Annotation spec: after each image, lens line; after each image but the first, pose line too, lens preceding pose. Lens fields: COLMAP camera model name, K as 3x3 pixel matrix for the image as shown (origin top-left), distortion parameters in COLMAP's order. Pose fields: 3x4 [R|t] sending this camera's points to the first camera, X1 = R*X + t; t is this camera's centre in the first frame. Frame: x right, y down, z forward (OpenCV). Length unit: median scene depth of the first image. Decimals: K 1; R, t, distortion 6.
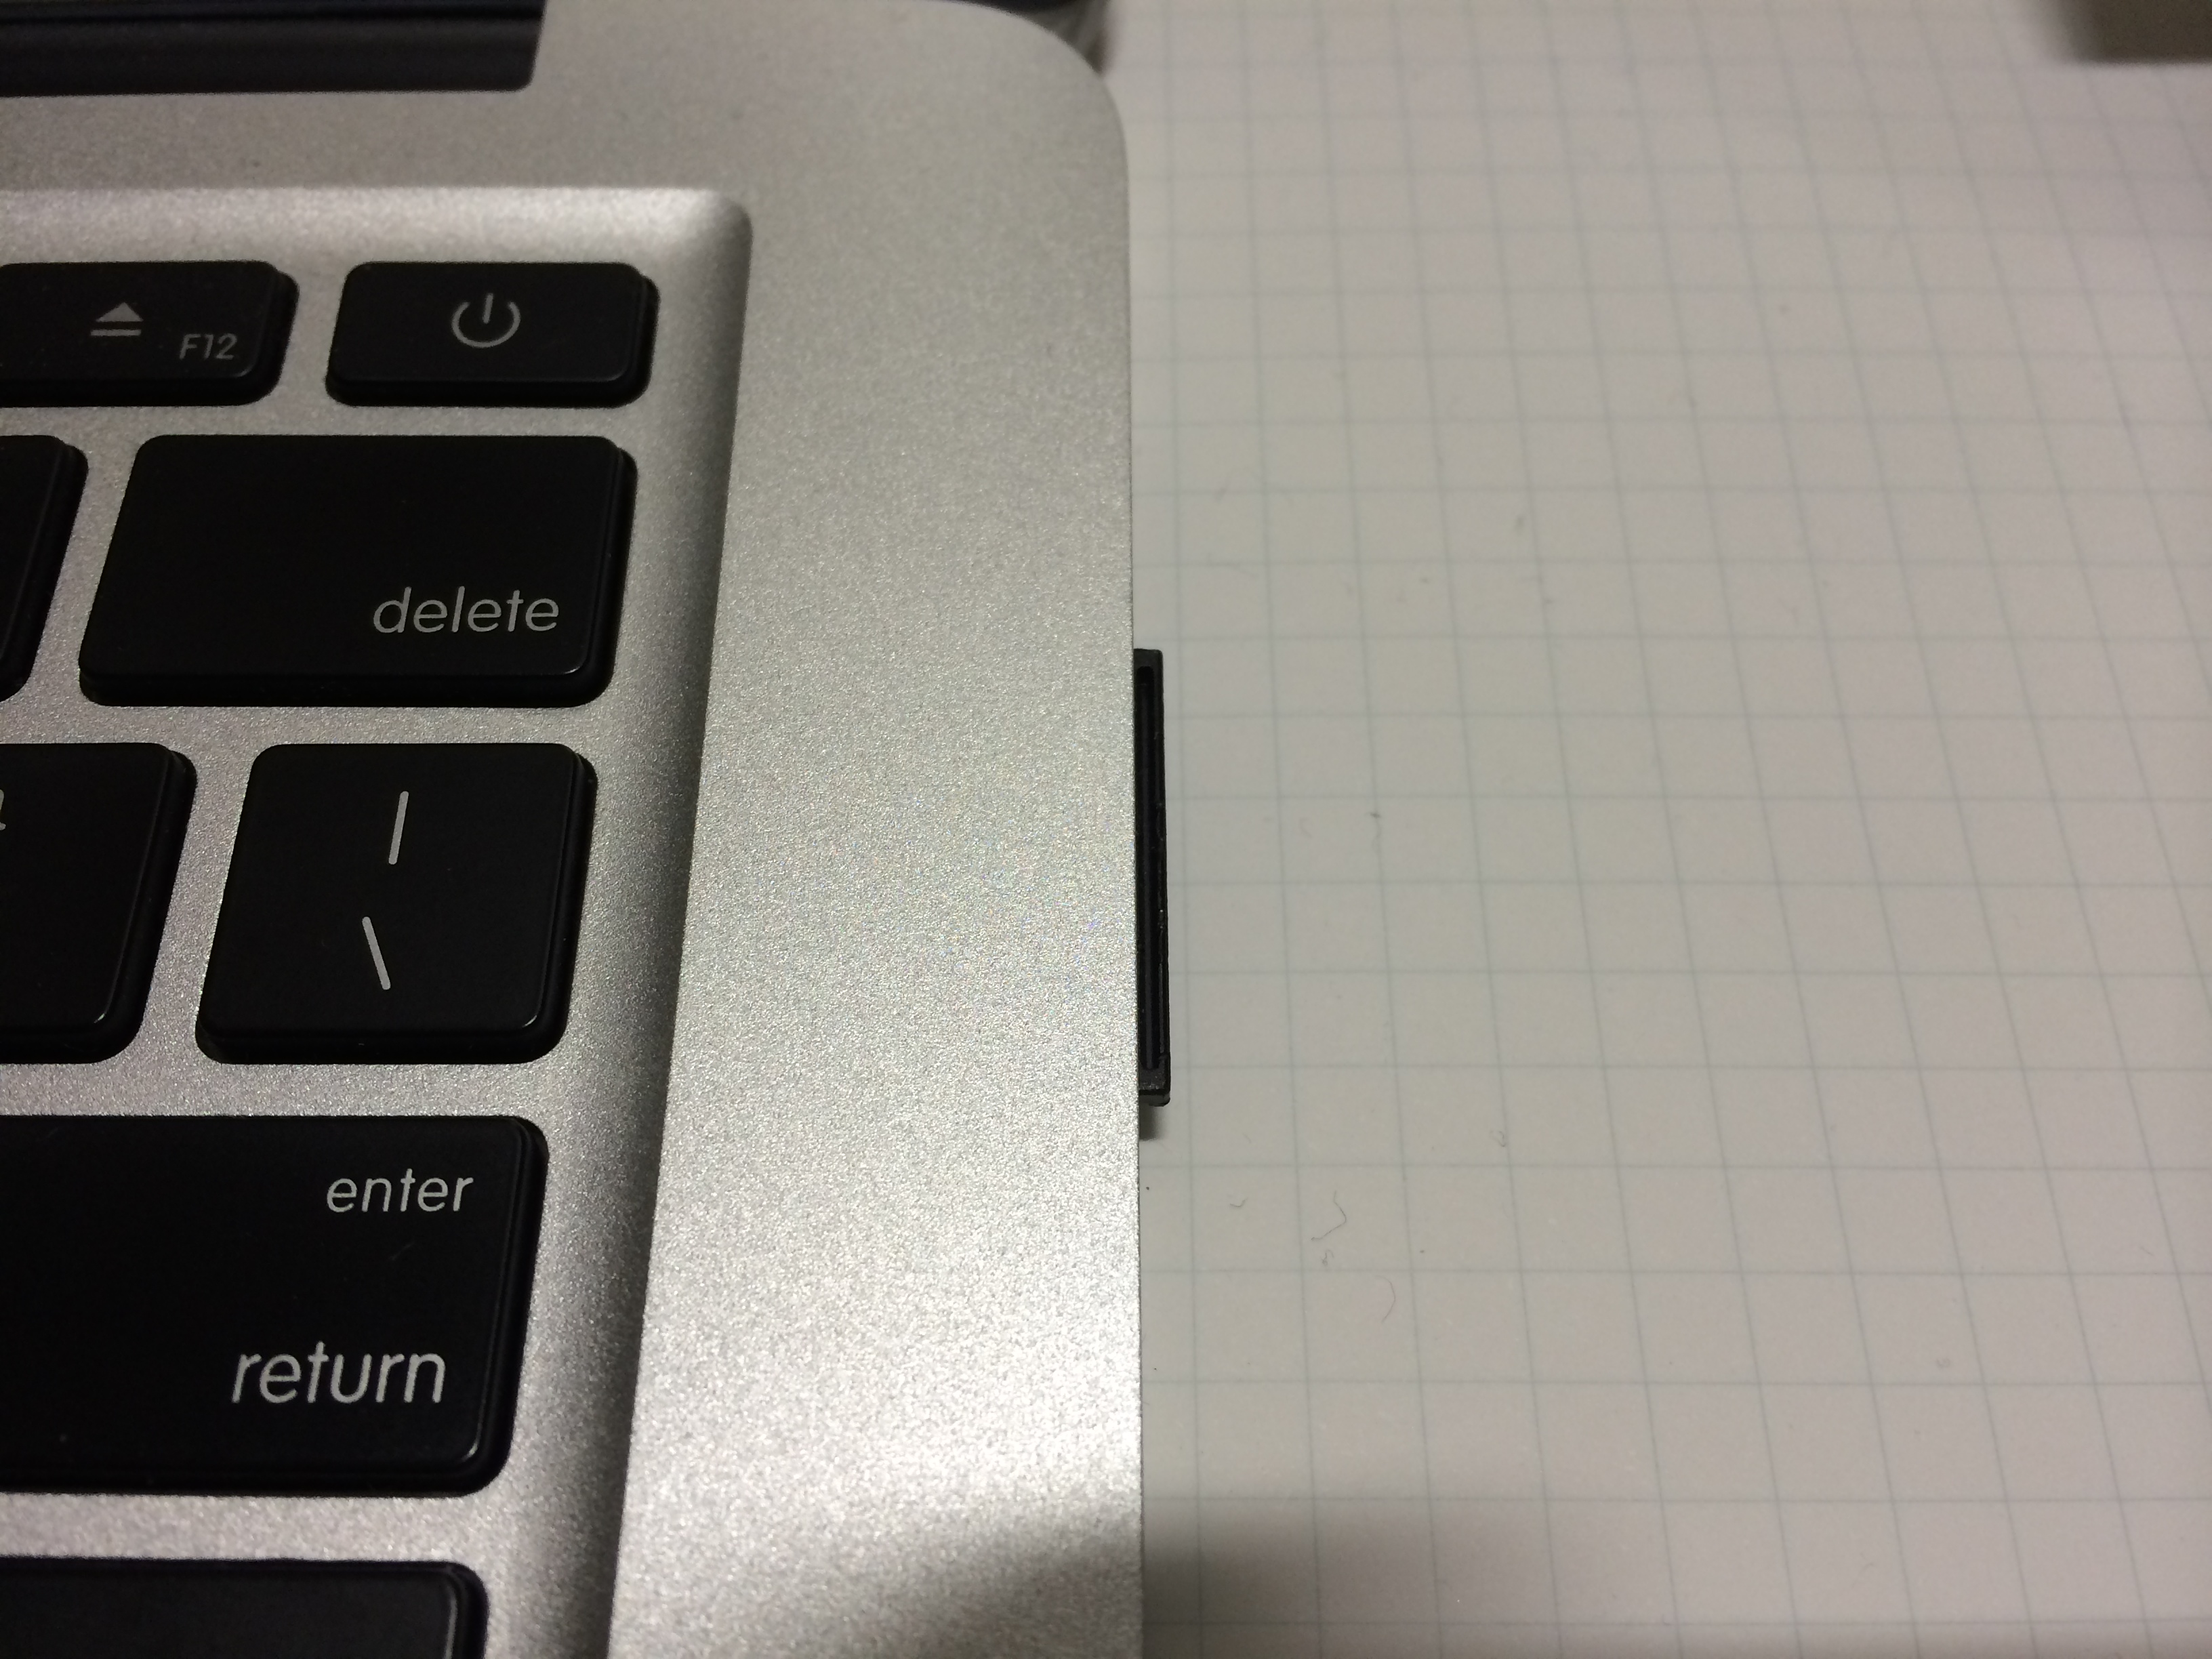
lens RADIAL K [[1950.1, 0, 1106.0], [0, 1950.1, 829.5], [0, 0, 1]] dist [0.025360, -0.086959]
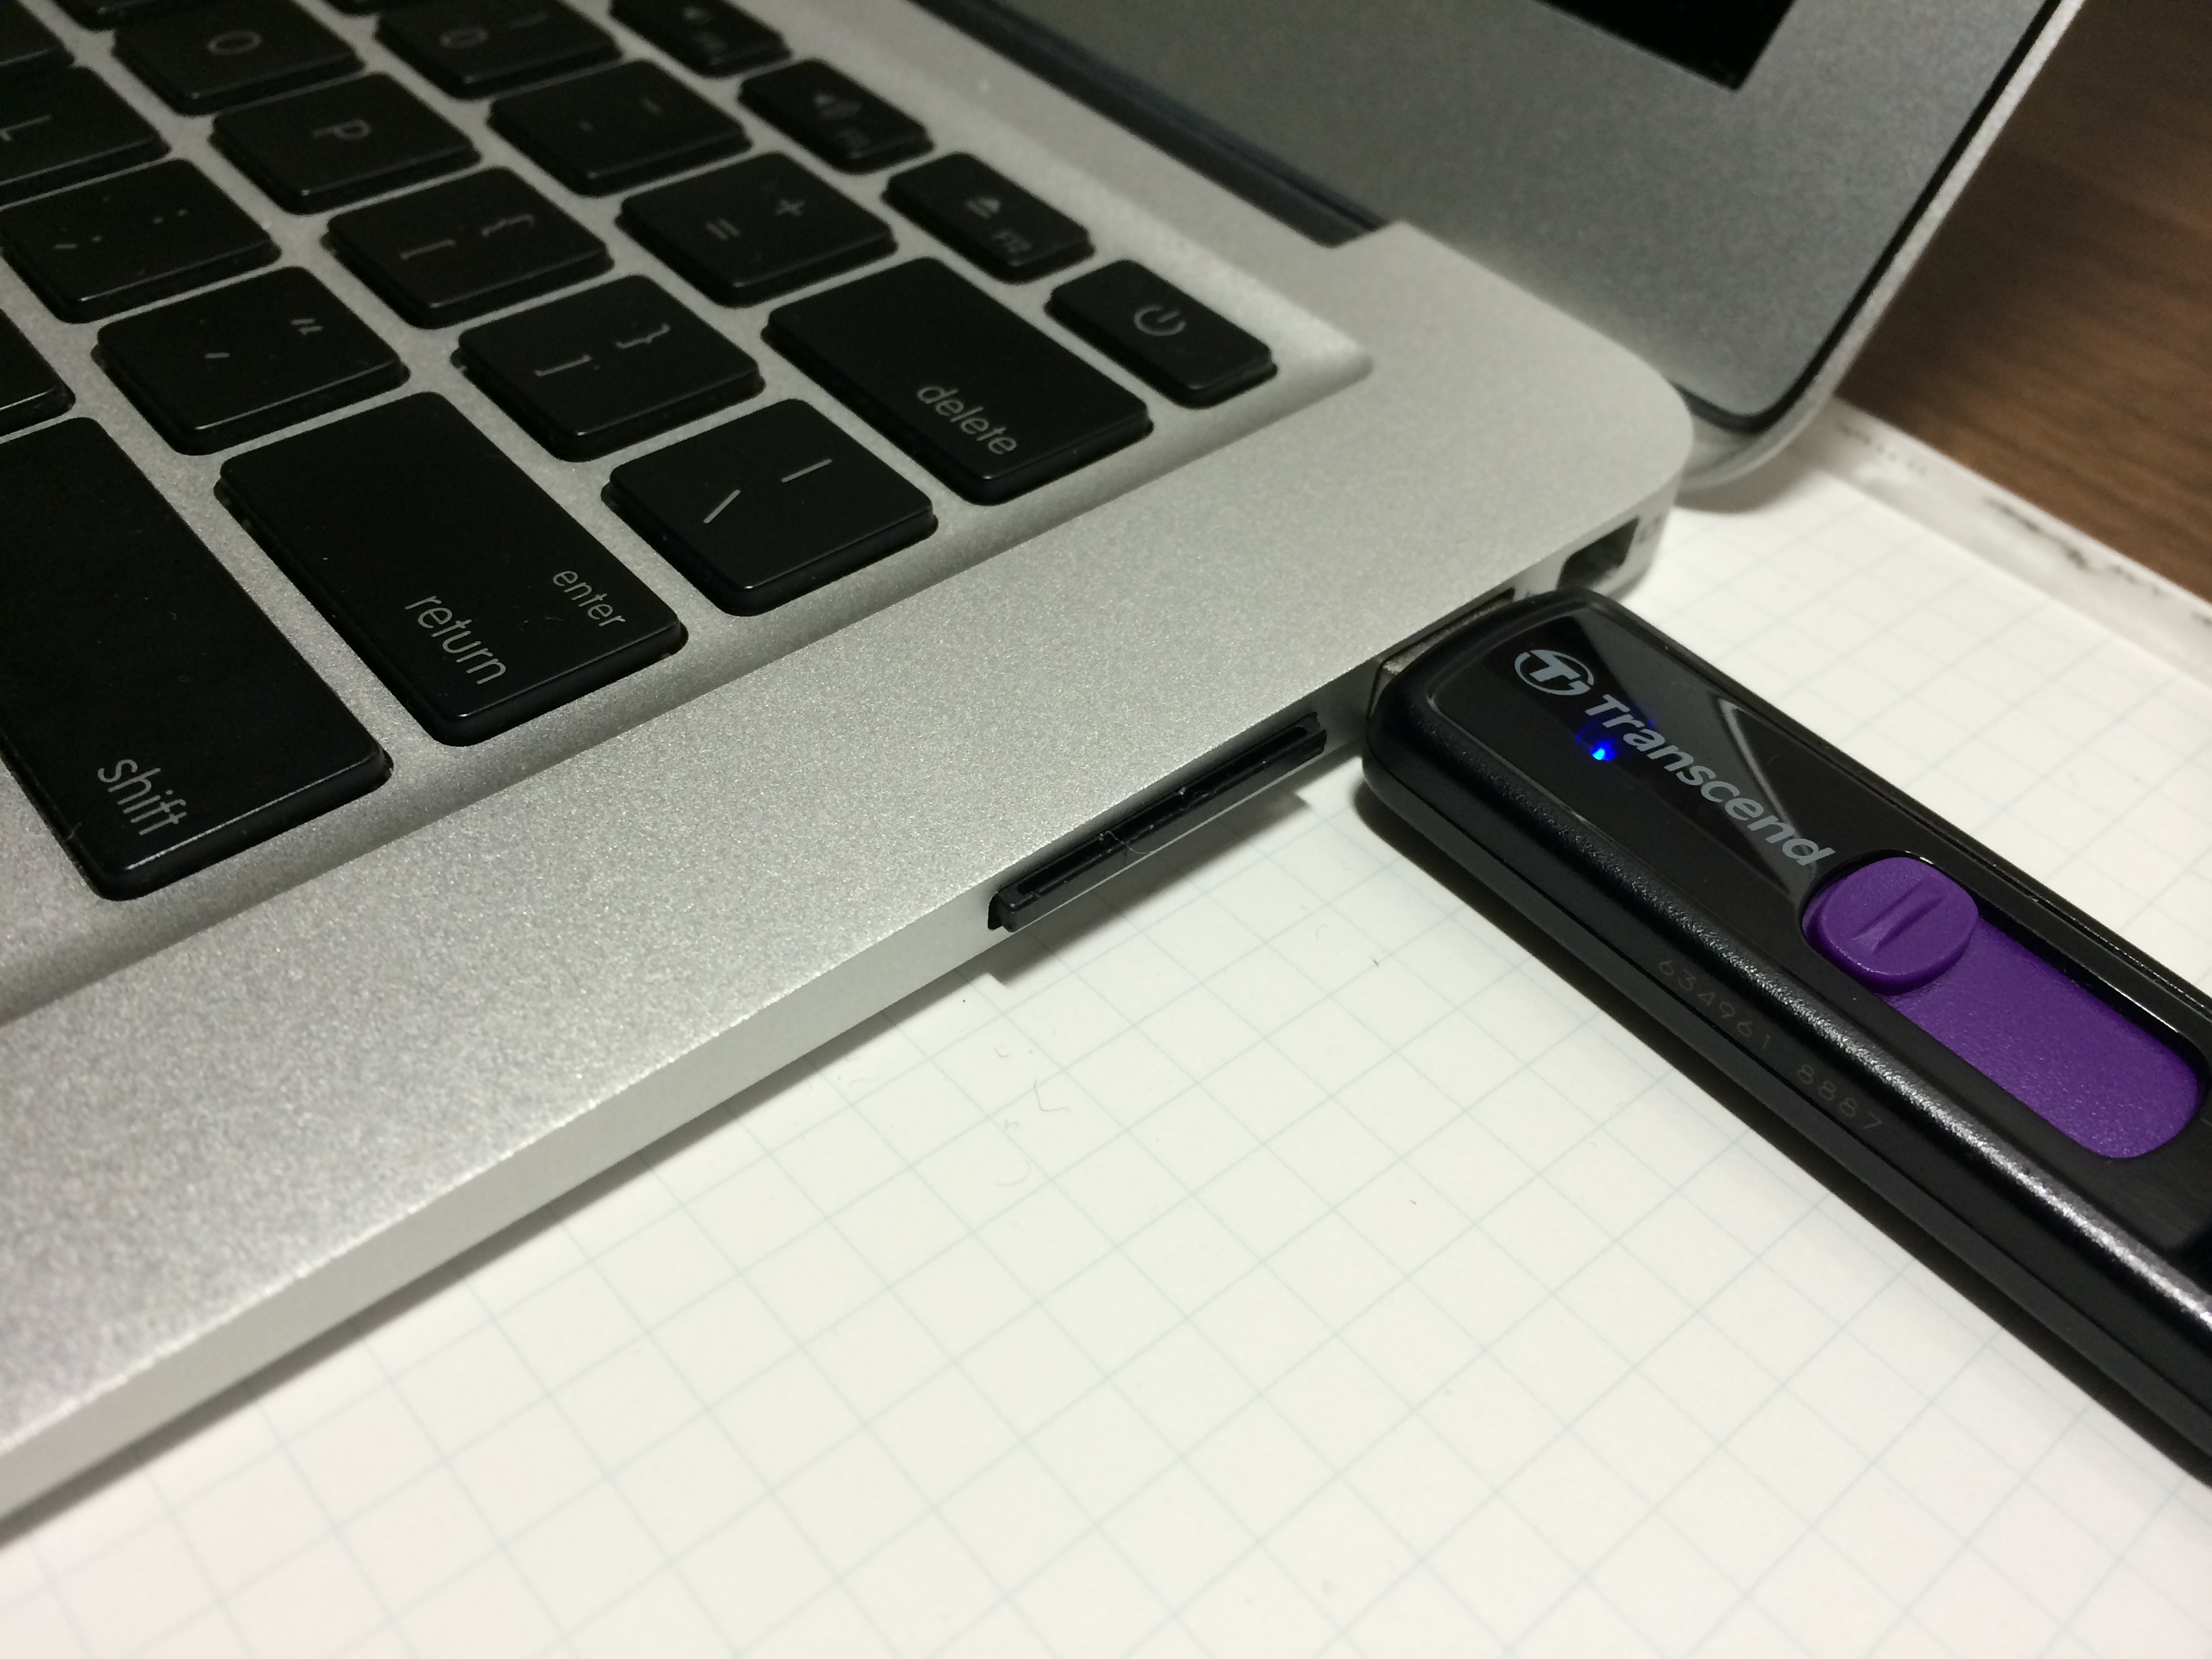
lens RADIAL K [[1950.1, 0, 1106.0], [0, 1950.1, 829.5], [0, 0, 1]] dist [0.025360, -0.086959]
pose [[0.657828, 0.564165, -0.498979, 0.576539], [-0.694390, 0.710877, -0.111701, 0.178091], [0.291695, 0.419966, 0.859385, -0.005149]]
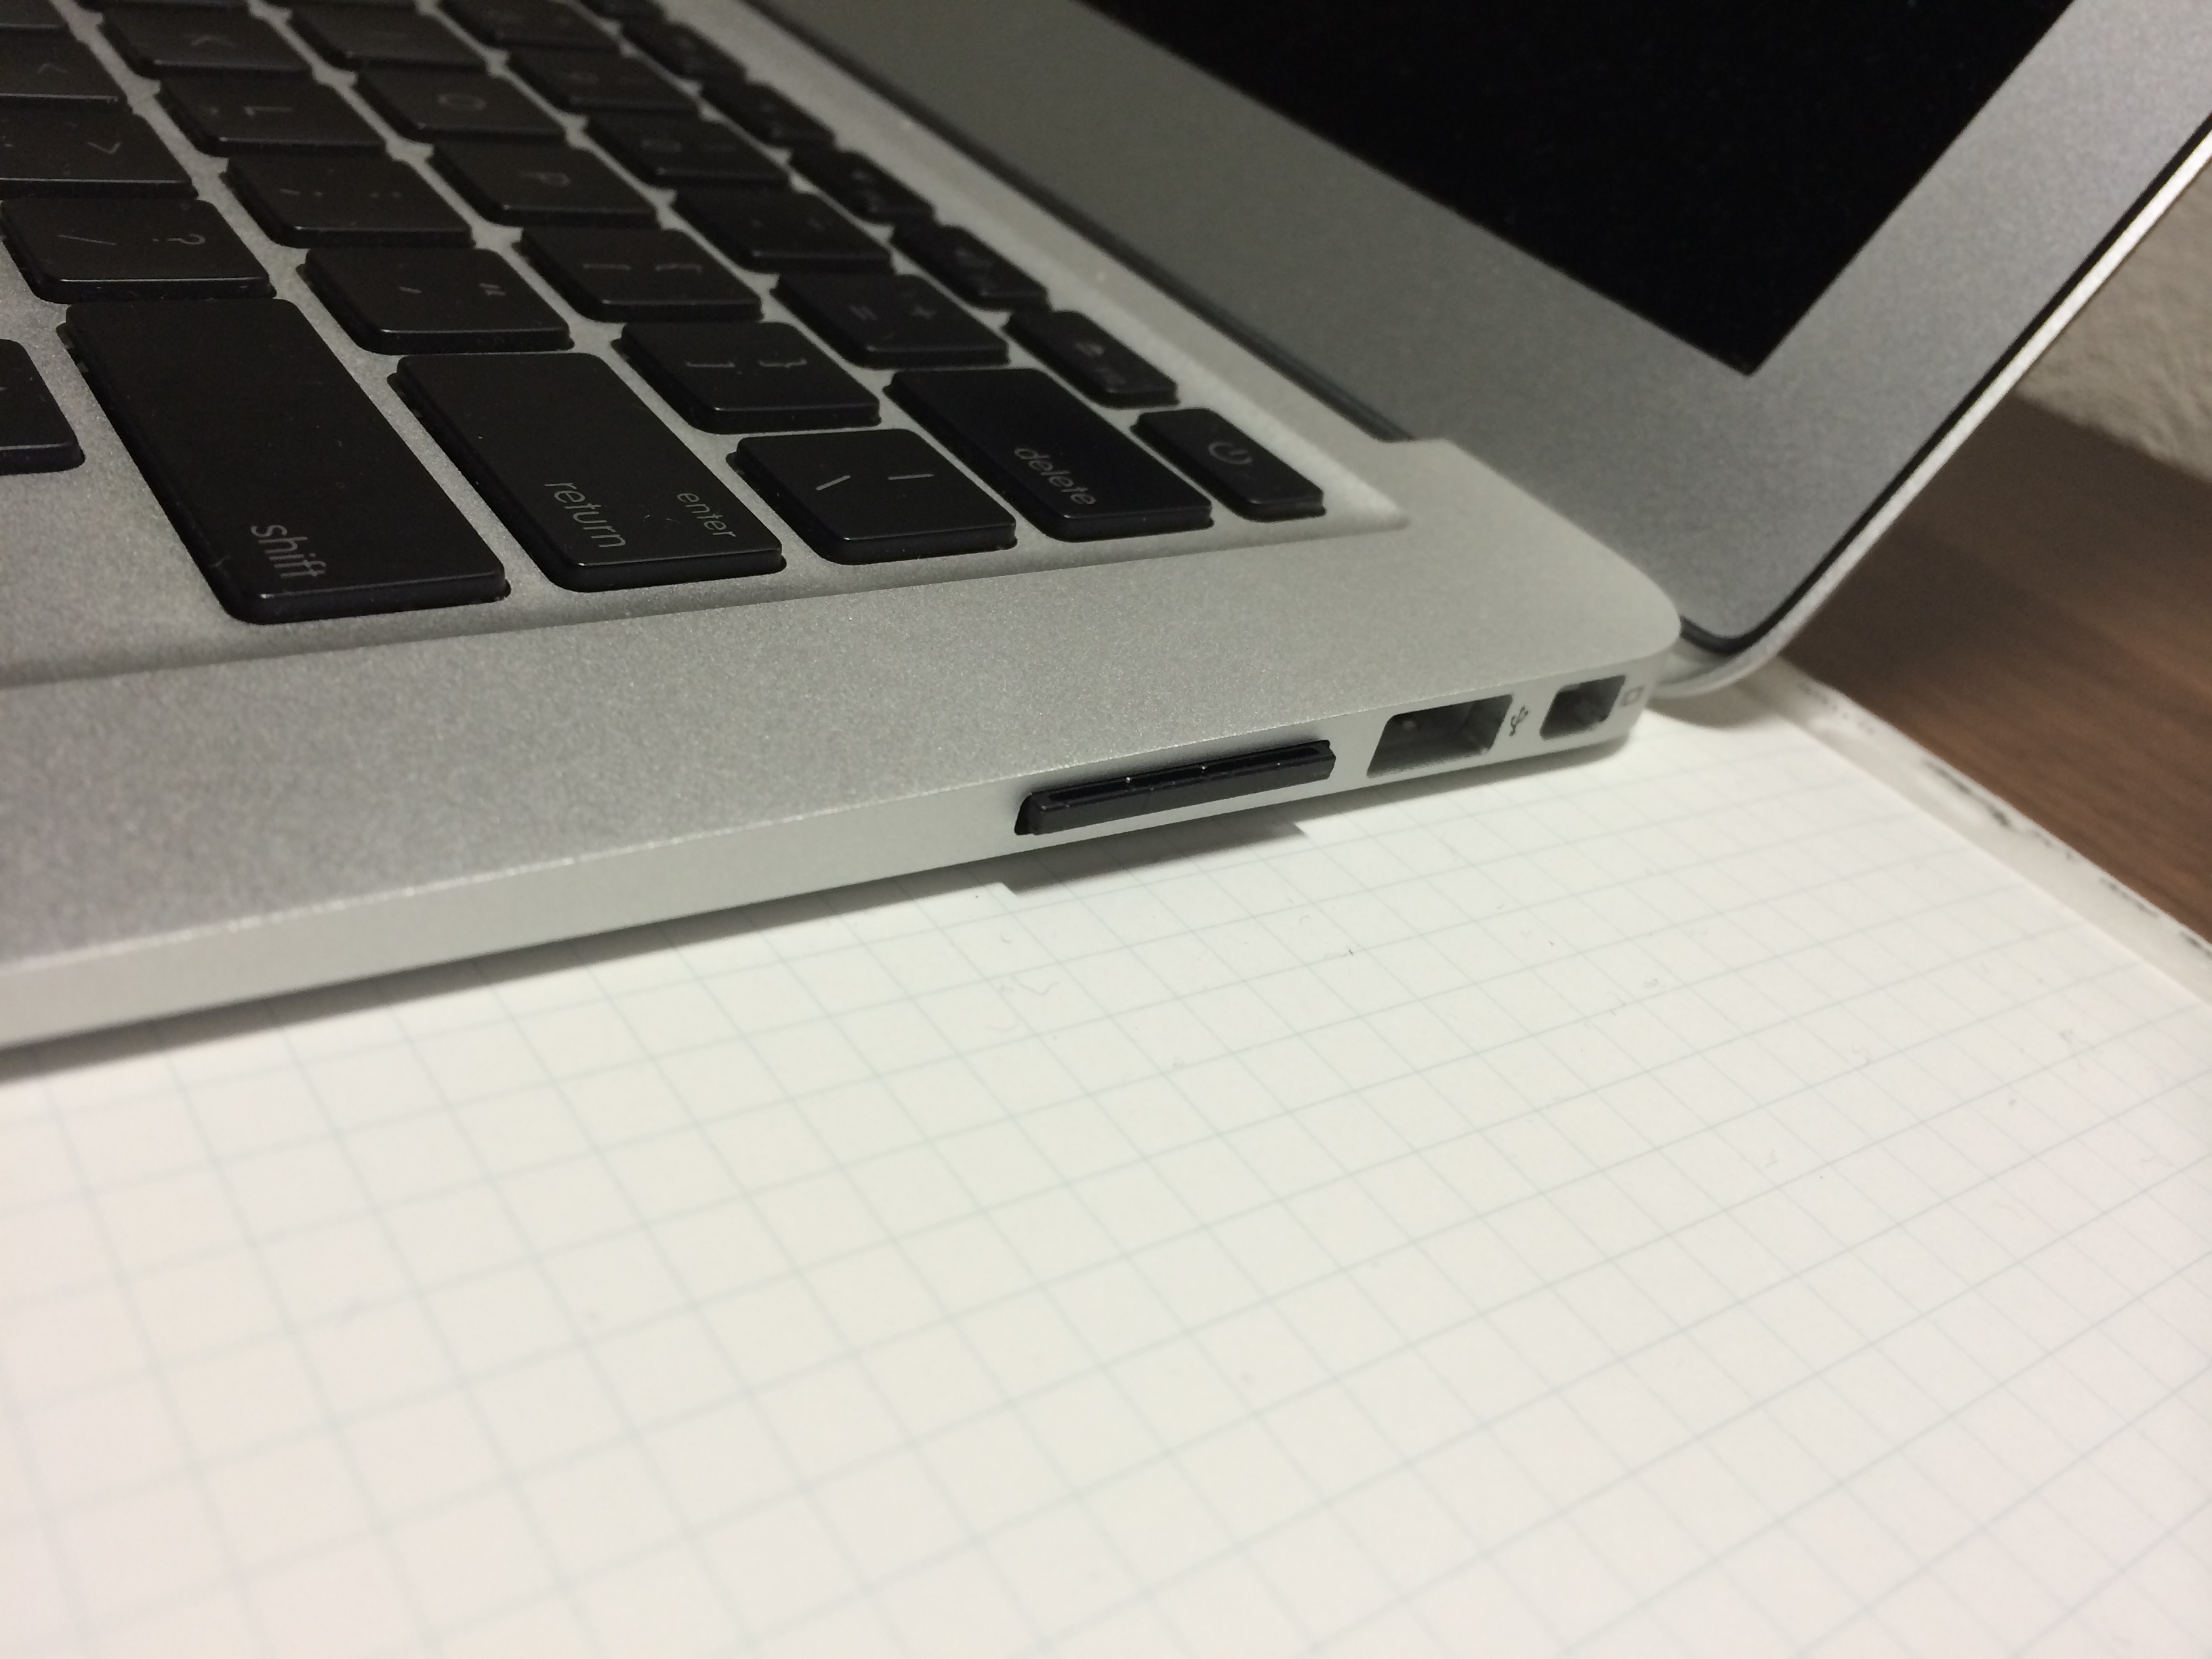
lens RADIAL K [[1930.1, 0, 1106.0], [0, 1930.1, 829.5], [0, 0, 1]] dist [0.002244, 0.001510]
pose [[0.571242, 0.566780, -0.593670, 0.751576], [-0.805739, 0.525076, -0.274007, 0.419465], [0.156420, 0.634867, 0.756622, 0.054157]]
